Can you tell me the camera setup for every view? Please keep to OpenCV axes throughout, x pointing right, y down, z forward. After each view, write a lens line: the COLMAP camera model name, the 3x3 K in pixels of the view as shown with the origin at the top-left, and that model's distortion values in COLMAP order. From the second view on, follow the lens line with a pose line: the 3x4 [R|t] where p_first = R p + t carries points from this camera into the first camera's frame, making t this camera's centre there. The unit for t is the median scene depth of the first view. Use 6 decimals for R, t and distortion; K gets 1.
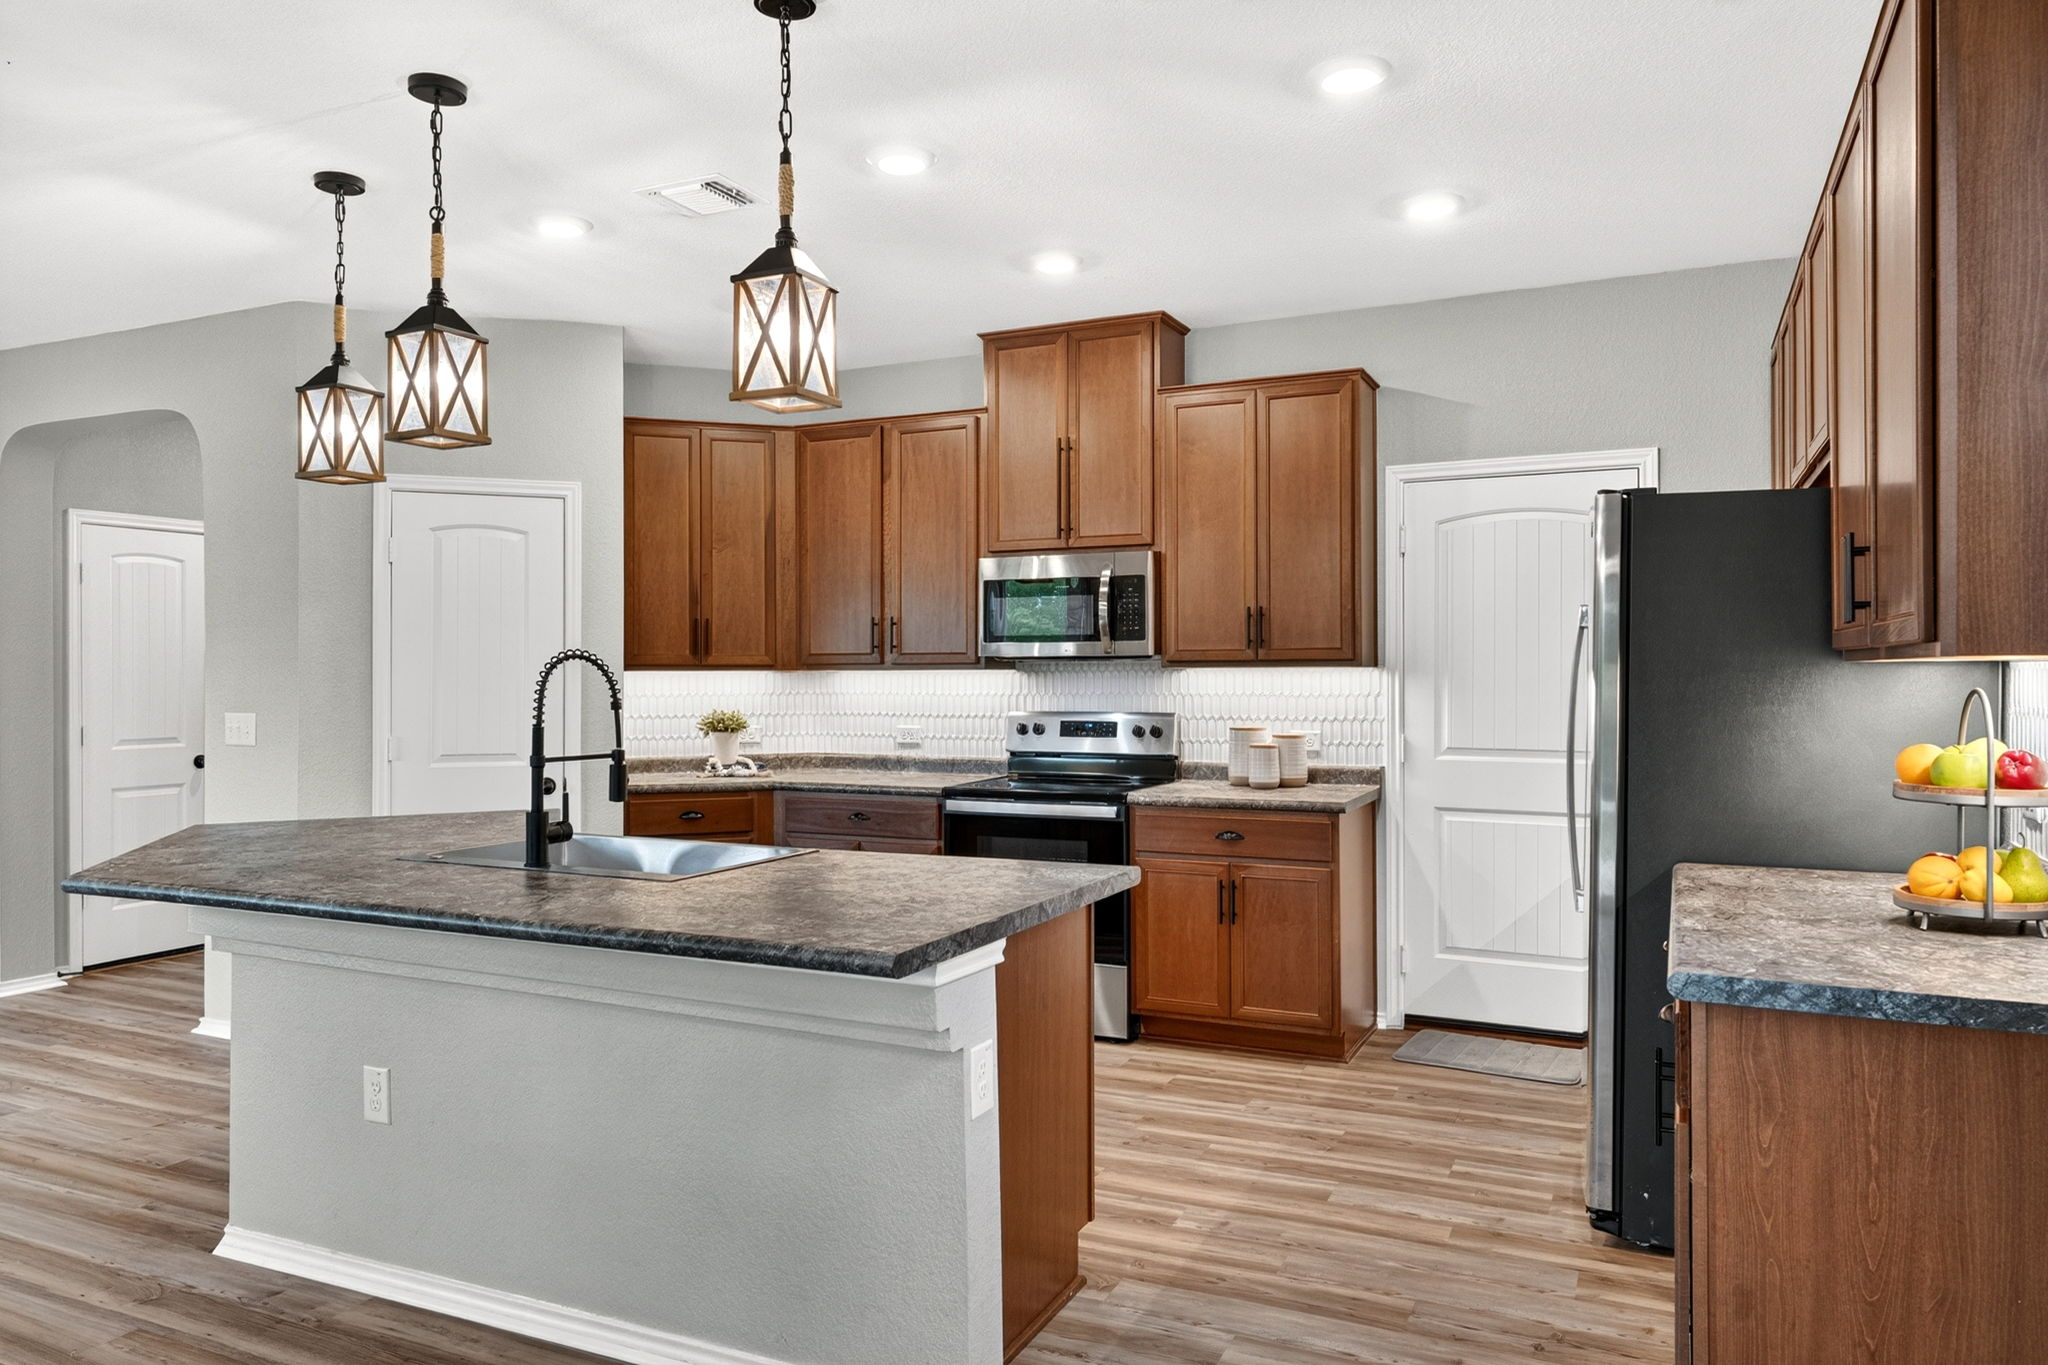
lens RADIAL K [[1360.2, 0, 1029.1], [0, 1360.2, 669.0], [0, 0, 1]] dist [0.004200, 0.001095]
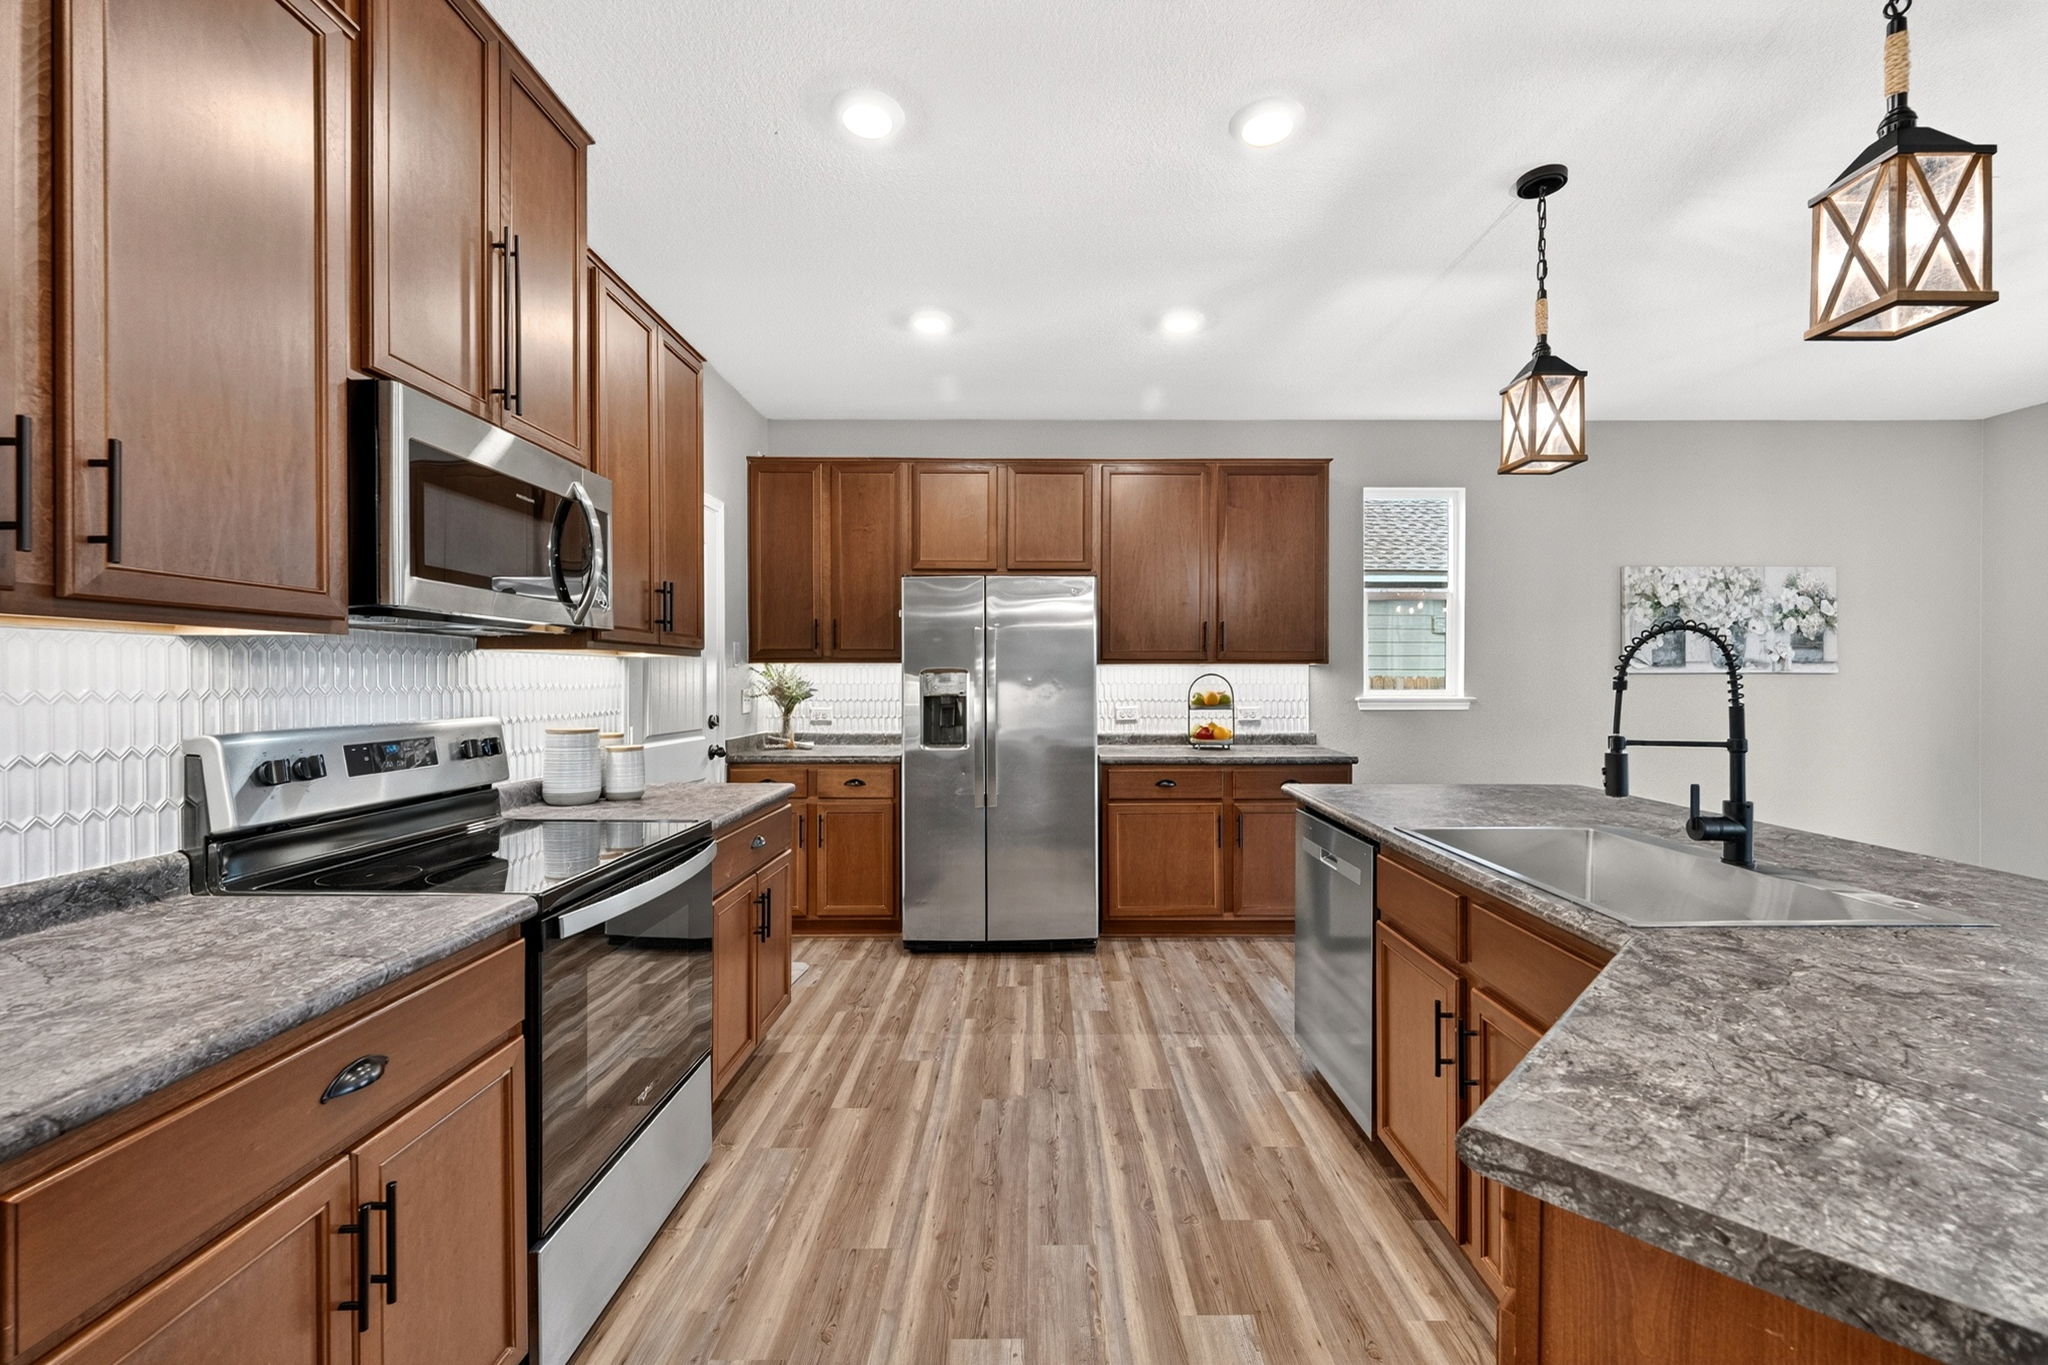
lens RADIAL K [[820.4, 0, 1043.9], [0, 820.4, 683.1], [0, 0, 1]] dist [-0.001179, -0.000212]
pose [[-0.432427, -0.000750, 0.901669, -0.427909], [-0.001551, 0.999999, 0.000088, 0.018064], [-0.901668, -0.001360, -0.432428, 1.083522]]
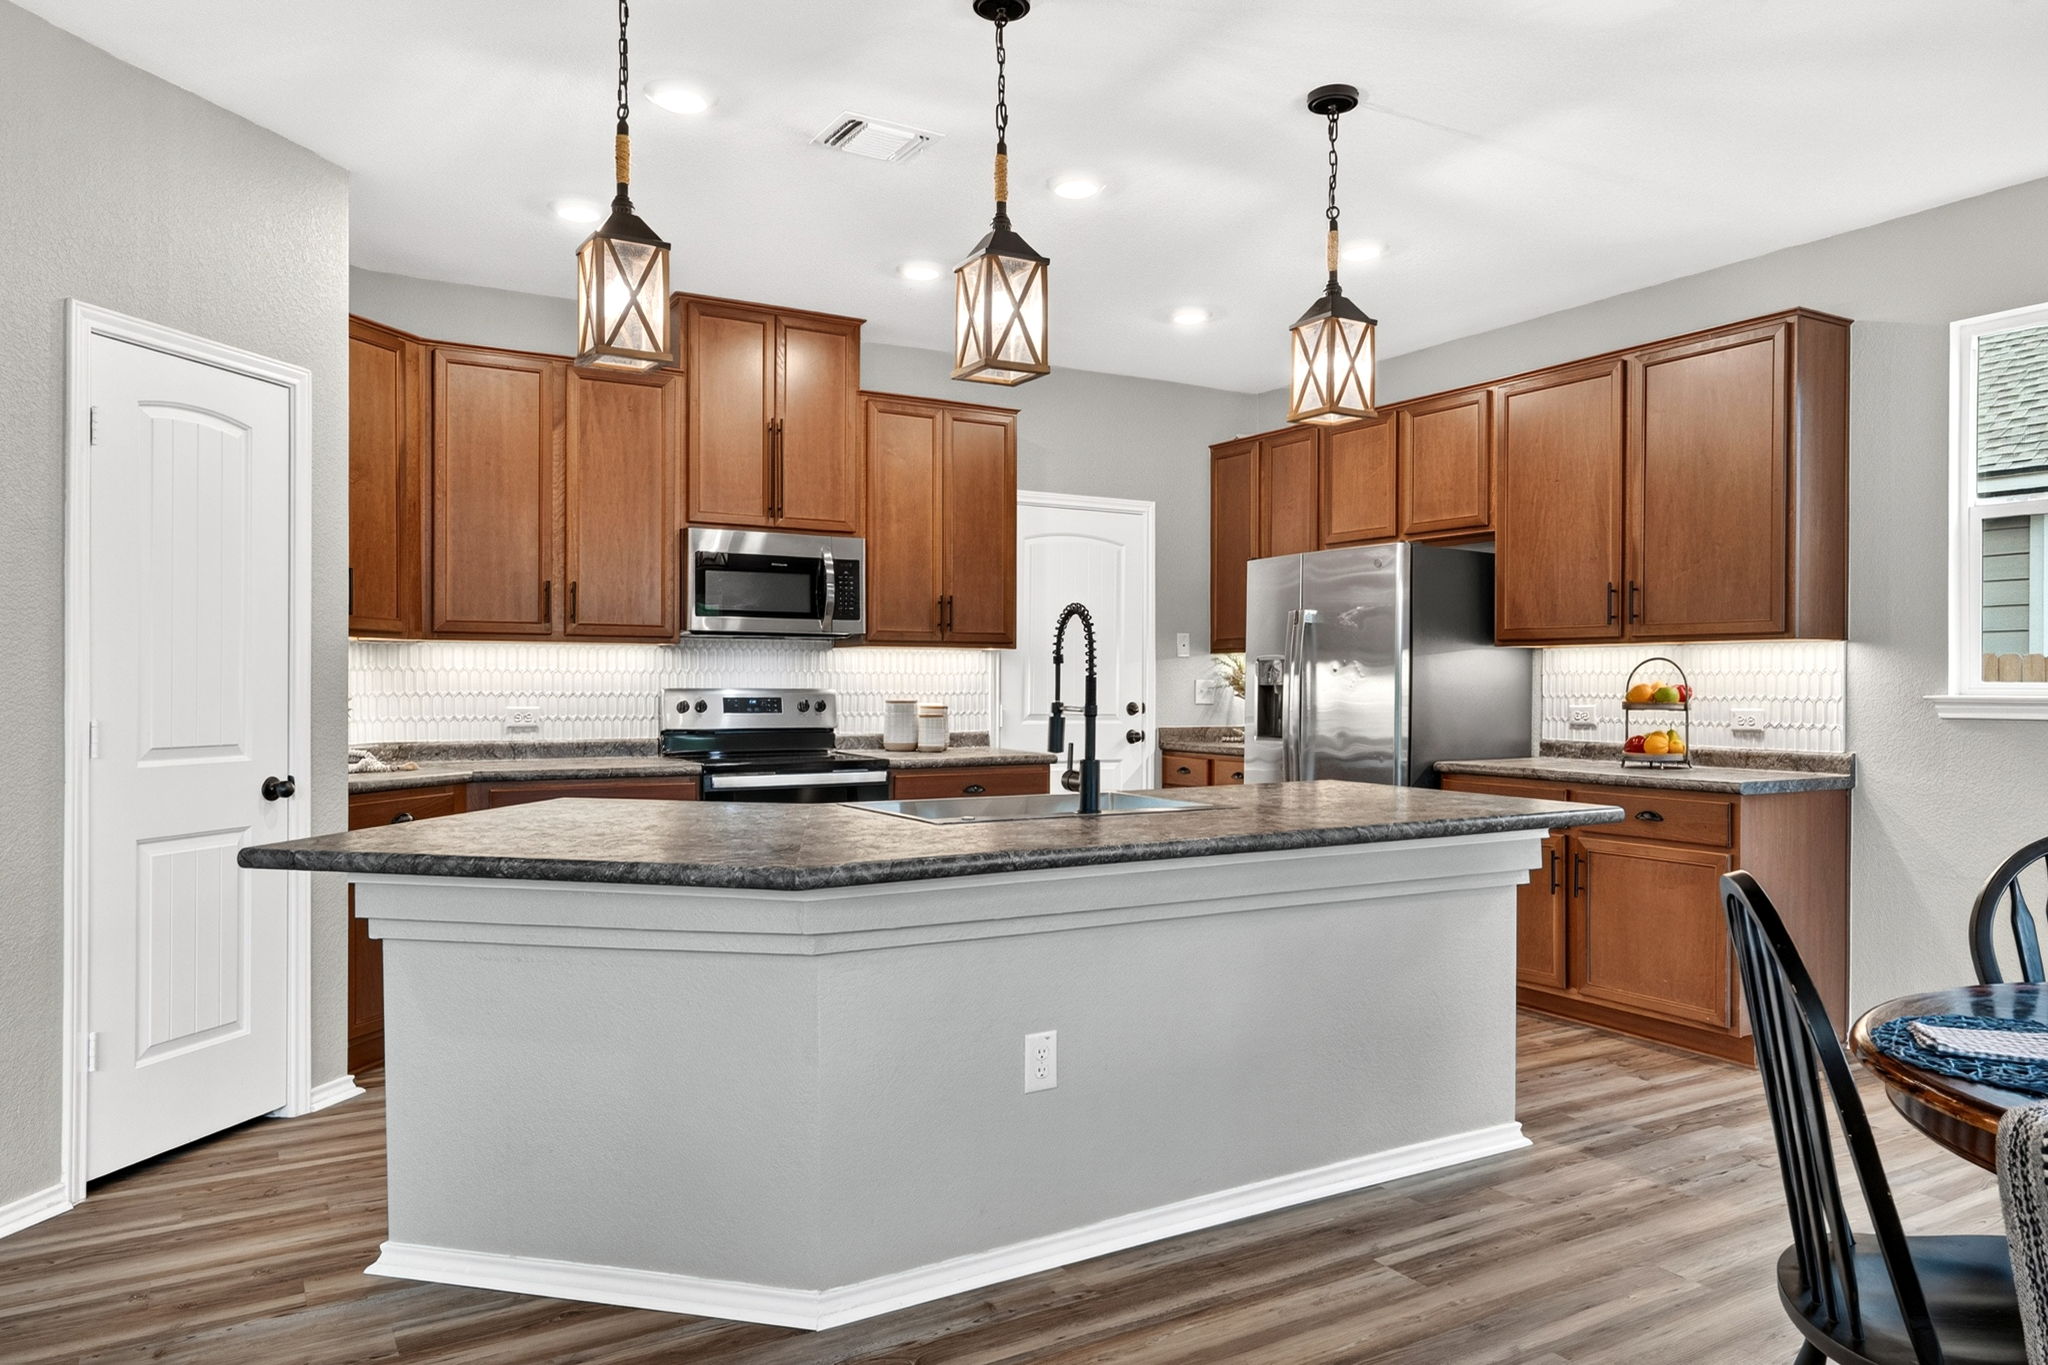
lens RADIAL K [[1363.6, 0, 1024.0], [0, 1363.6, 682.5], [0, 0, 1]] dist [0.003862, 0.000147]
pose [[0.561161, 0.004381, 0.827695, -0.821441], [-0.007700, 0.999970, -0.000072, 0.030543], [-0.827671, -0.006333, 0.561178, 0.306856]]
